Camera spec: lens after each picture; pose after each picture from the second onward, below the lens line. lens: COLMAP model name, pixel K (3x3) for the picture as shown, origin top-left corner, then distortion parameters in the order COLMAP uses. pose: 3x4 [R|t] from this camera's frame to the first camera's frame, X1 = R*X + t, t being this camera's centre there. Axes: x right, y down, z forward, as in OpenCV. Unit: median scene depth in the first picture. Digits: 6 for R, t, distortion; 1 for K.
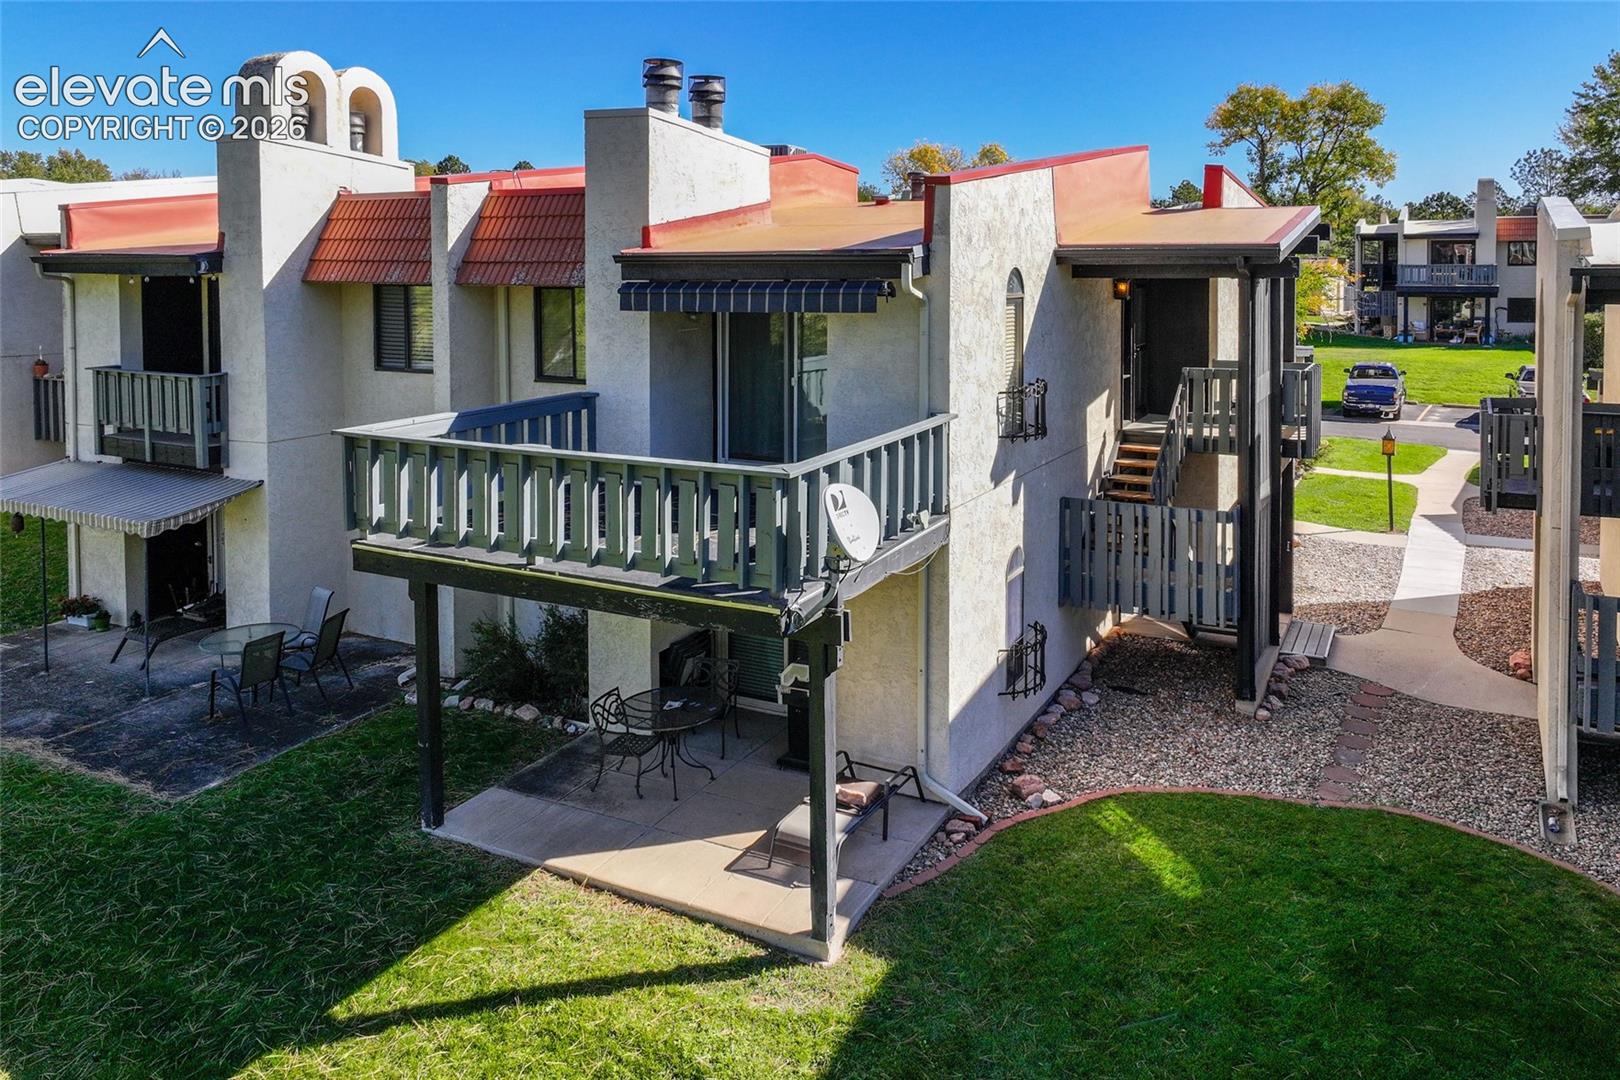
lens RADIAL K [[1127.8, 0, 845.5], [0, 1127.8, 306.6], [0, 0, 1]] dist [-0.003235, 0.016116]
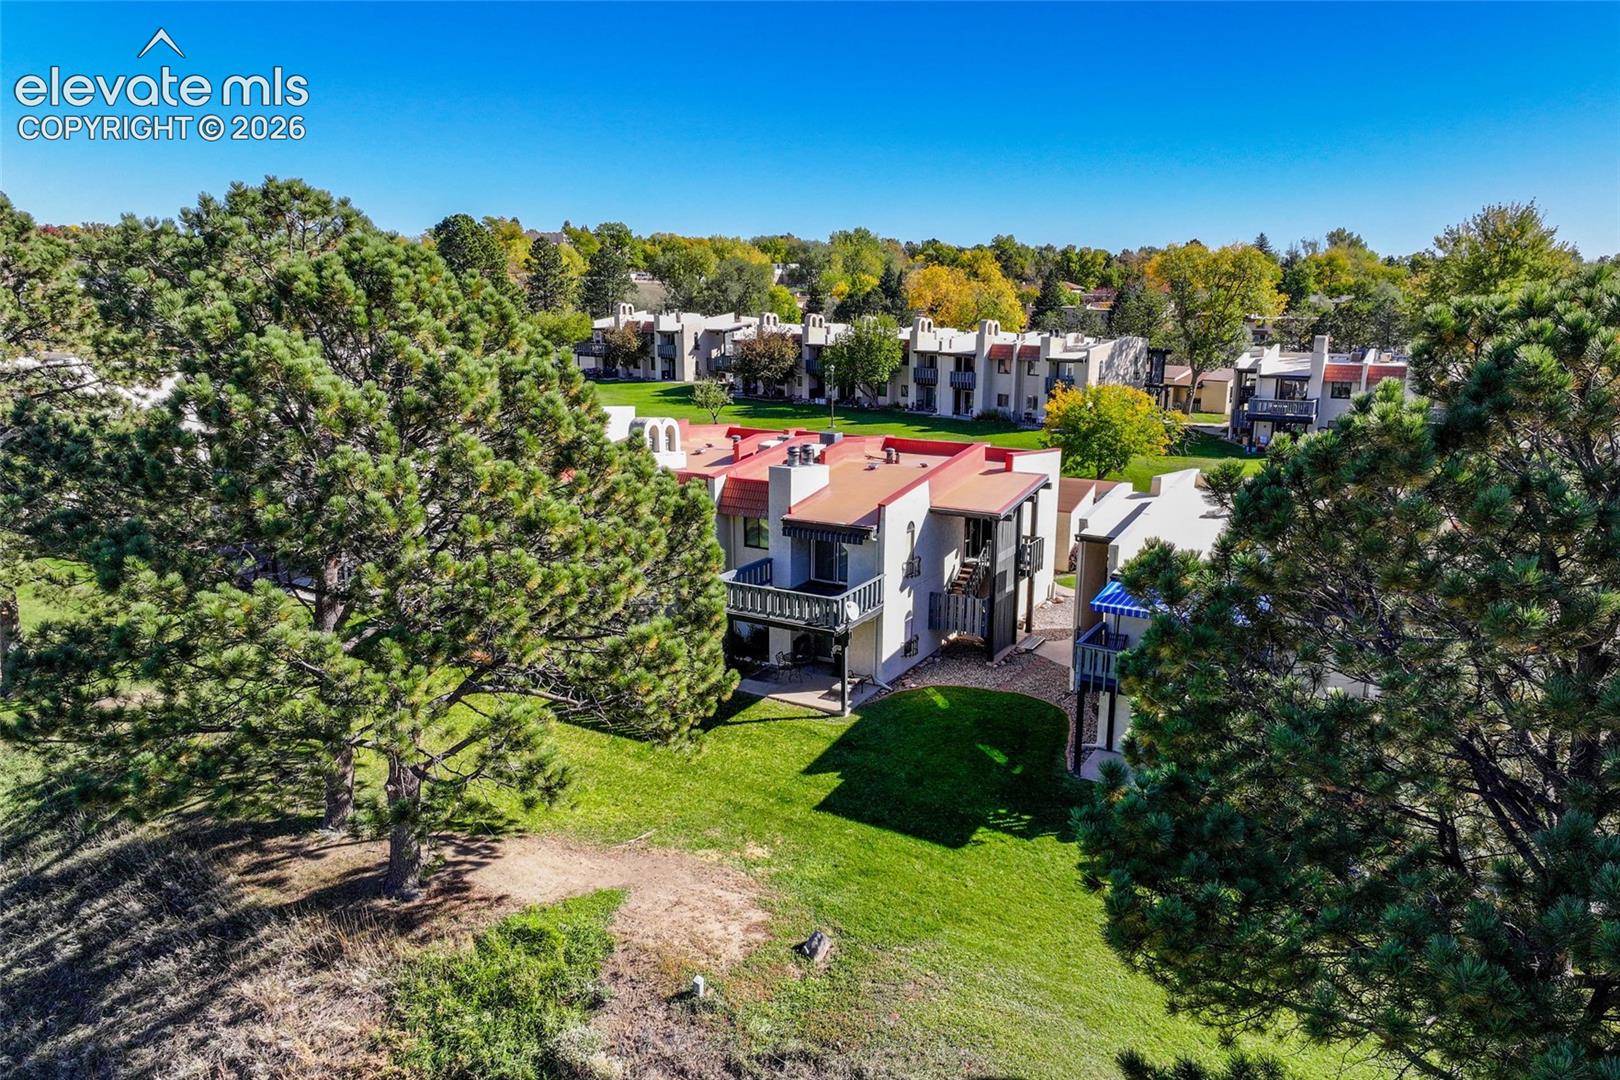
lens RADIAL K [[1127.8, 0, 808.8], [0, 1127.8, 540.3], [0, 0, 1]] dist [-0.003235, 0.016116]
pose [[0.998138, 0.018897, -0.057989, 0.042466], [-0.006826, 0.979429, 0.201676, -0.469311], [0.060608, -0.200904, 0.977734, -1.569578]]
